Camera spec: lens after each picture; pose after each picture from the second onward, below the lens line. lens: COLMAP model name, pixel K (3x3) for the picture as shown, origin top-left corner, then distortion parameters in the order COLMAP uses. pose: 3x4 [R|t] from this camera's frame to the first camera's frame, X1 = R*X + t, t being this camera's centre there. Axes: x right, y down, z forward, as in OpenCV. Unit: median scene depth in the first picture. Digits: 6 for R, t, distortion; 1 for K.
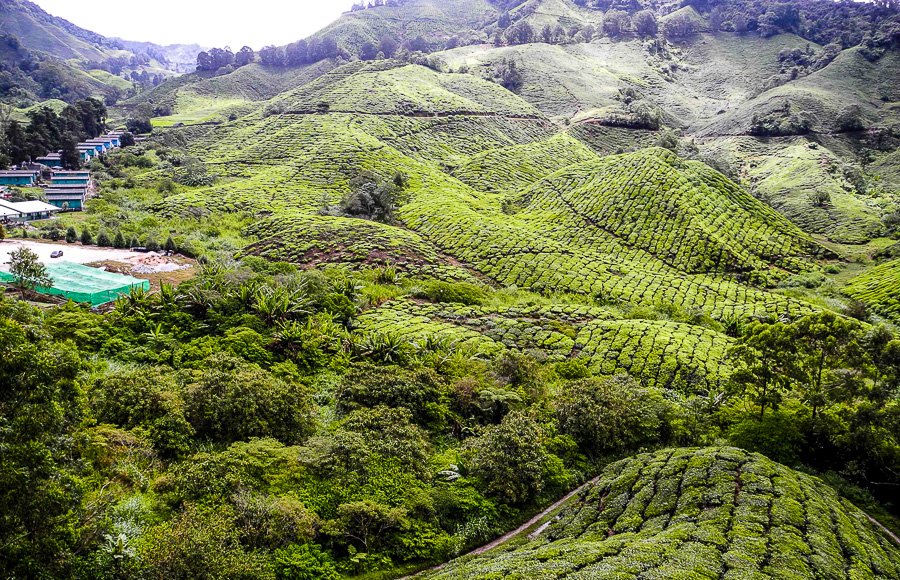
lens RADIAL K [[745.9, 0, 449.8], [0, 745.9, 319.3], [0, 0, 1]] dist [-0.153311, 0.147249]
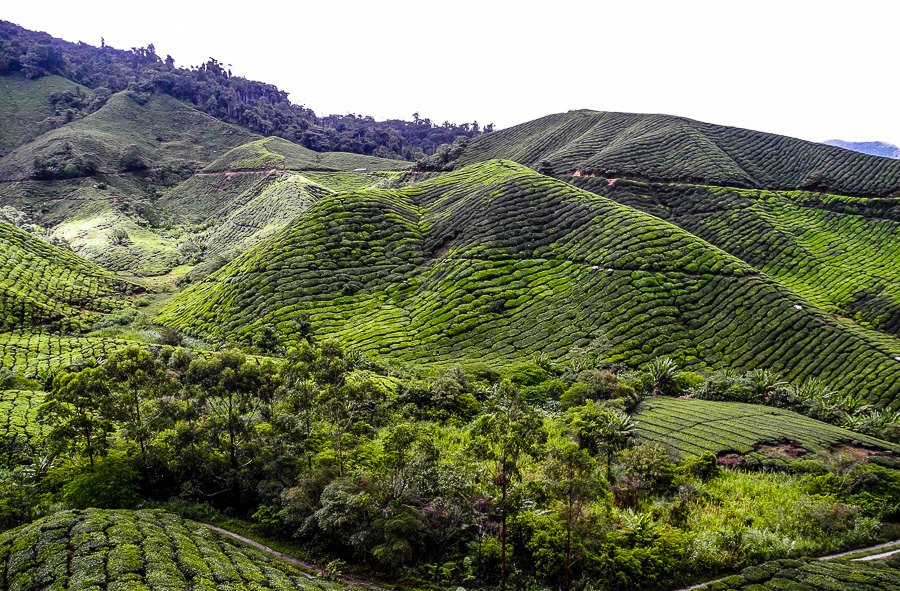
lens RADIAL K [[744.8, 0, 446.6], [0, 744.8, 330.6], [0, 0, 1]] dist [-0.155326, 0.148086]
pose [[0.630300, -0.188629, 0.753088, 0.014719], [0.218248, 0.973967, 0.061291, 0.000633], [-0.745044, 0.125728, 0.655059, 0.002173]]
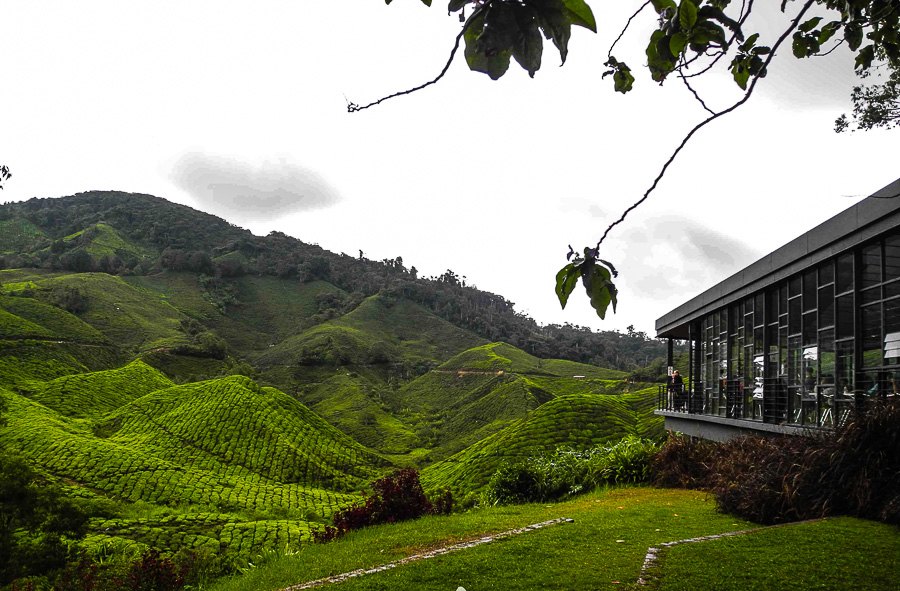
lens RADIAL K [[728.8, 0, 445.6], [0, 728.8, 322.0], [0, 0, 1]] dist [-0.163064, 0.143805]
pose [[0.823436, 0.059773, 0.564252, -0.104014], [0.112742, 0.957372, -0.265946, 0.020683], [-0.556096, 0.282605, 0.781596, -0.080664]]
